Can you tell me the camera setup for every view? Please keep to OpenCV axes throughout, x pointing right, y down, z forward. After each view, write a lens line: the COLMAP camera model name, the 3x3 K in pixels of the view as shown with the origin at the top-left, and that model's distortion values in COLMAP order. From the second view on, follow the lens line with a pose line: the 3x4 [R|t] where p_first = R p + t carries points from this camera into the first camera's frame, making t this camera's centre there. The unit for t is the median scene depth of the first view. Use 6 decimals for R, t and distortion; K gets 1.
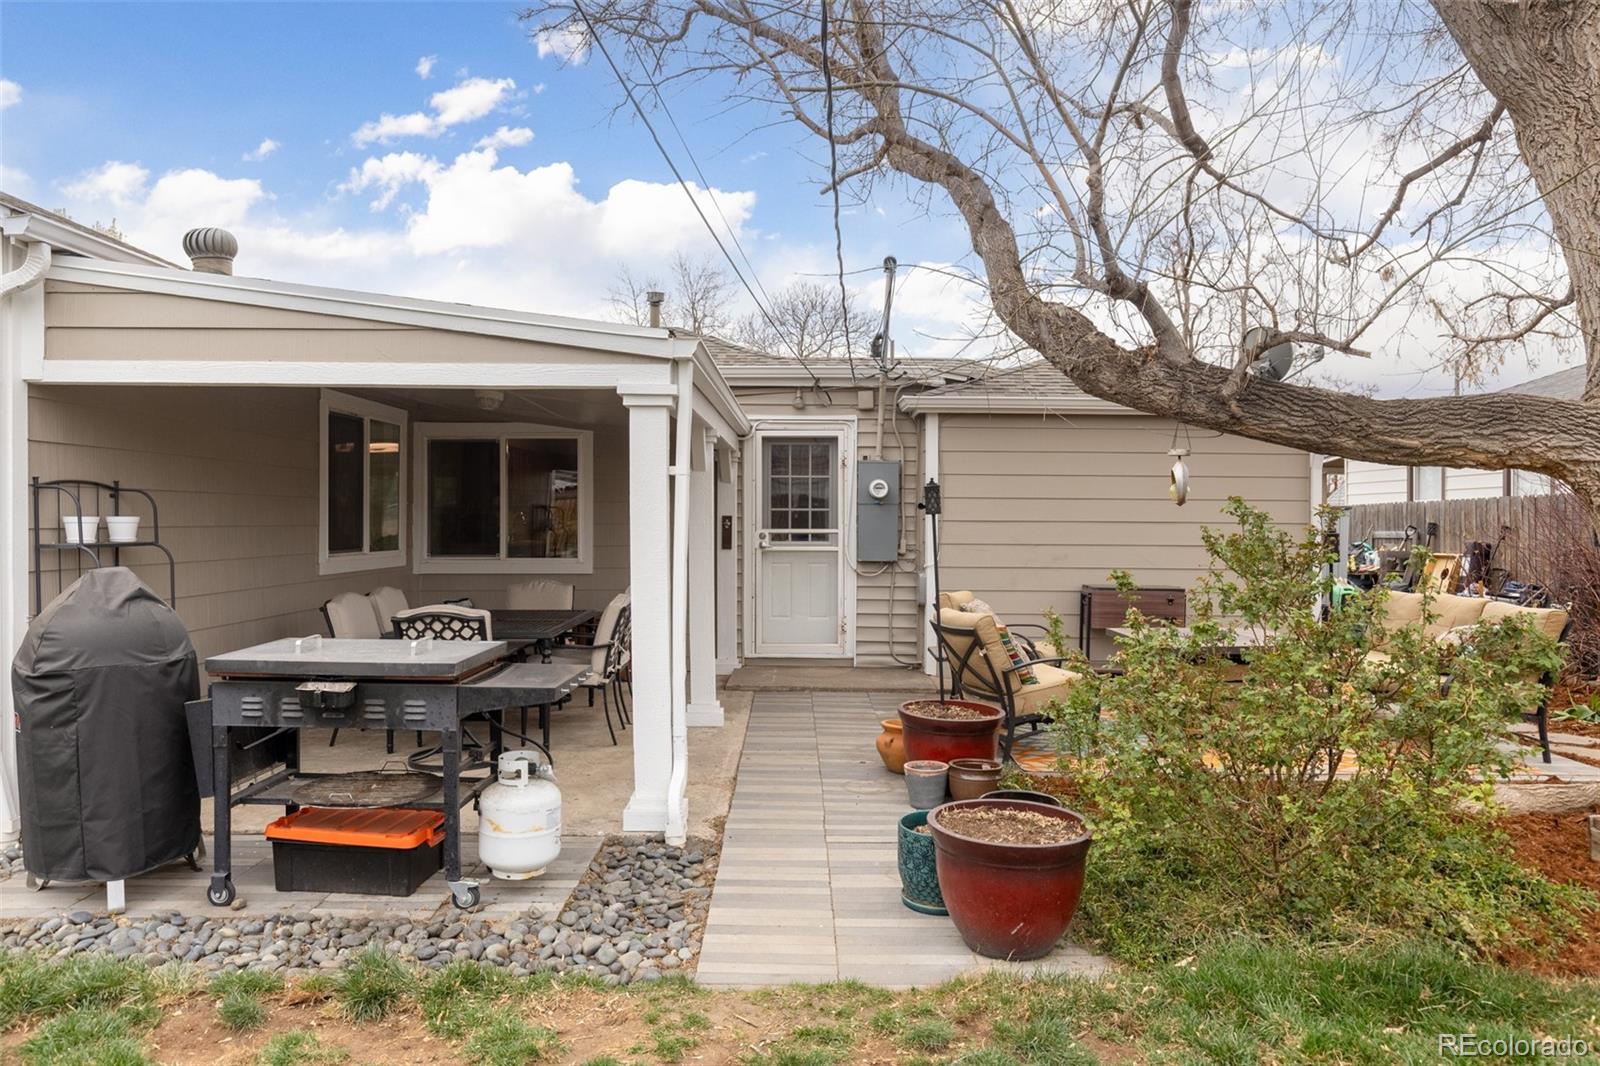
lens RADIAL K [[1058.1, 0, 796.0], [0, 1058.1, 535.0], [0, 0, 1]] dist [0.000446, -0.000716]
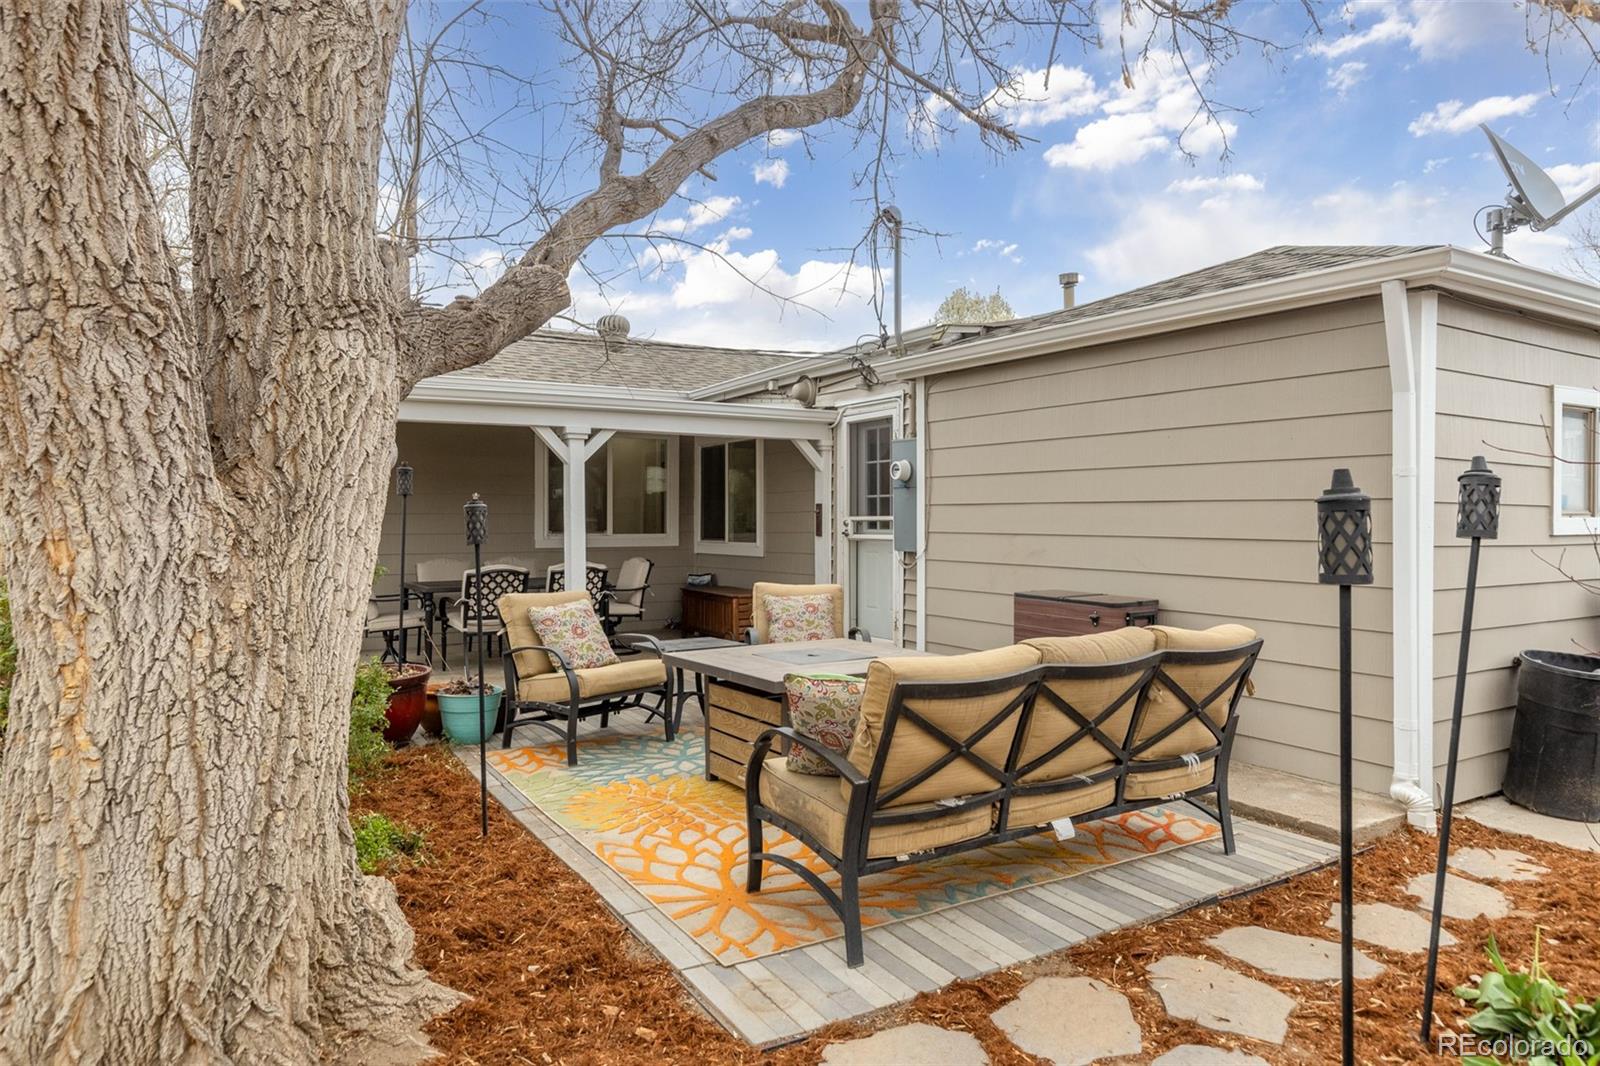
lens RADIAL K [[974.2, 0, 798.6], [0, 974.2, 528.3], [0, 0, 1]] dist [0.006095, -0.000595]
pose [[0.511091, 0.004686, -0.859514, 0.729295], [-0.012901, 0.999914, -0.002220, 0.007963], [0.859430, 0.012223, 0.511108, 0.507393]]
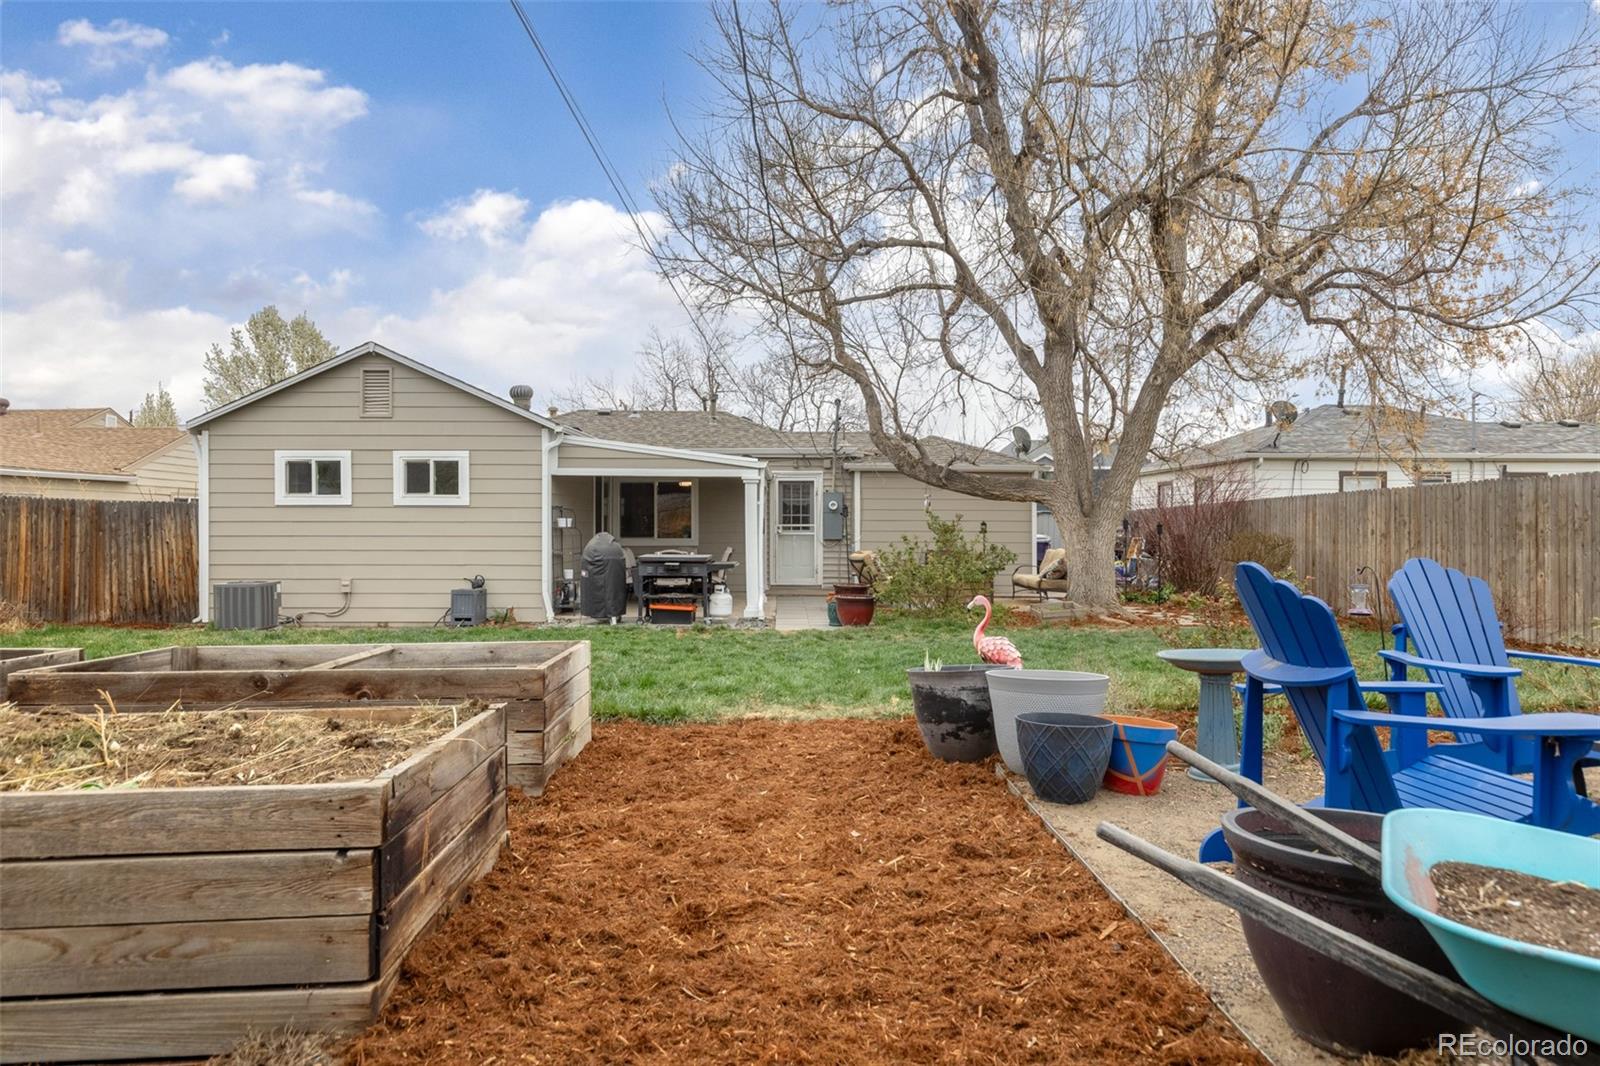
lens RADIAL K [[974.2, 0, 801.7], [0, 974.2, 525.4], [0, 0, 1]] dist [0.006095, -0.000595]
pose [[0.999824, -0.002133, 0.018620, -0.022329], [0.002374, 0.999914, -0.012932, 0.021945], [-0.018591, 0.012974, 0.999743, -0.966768]]
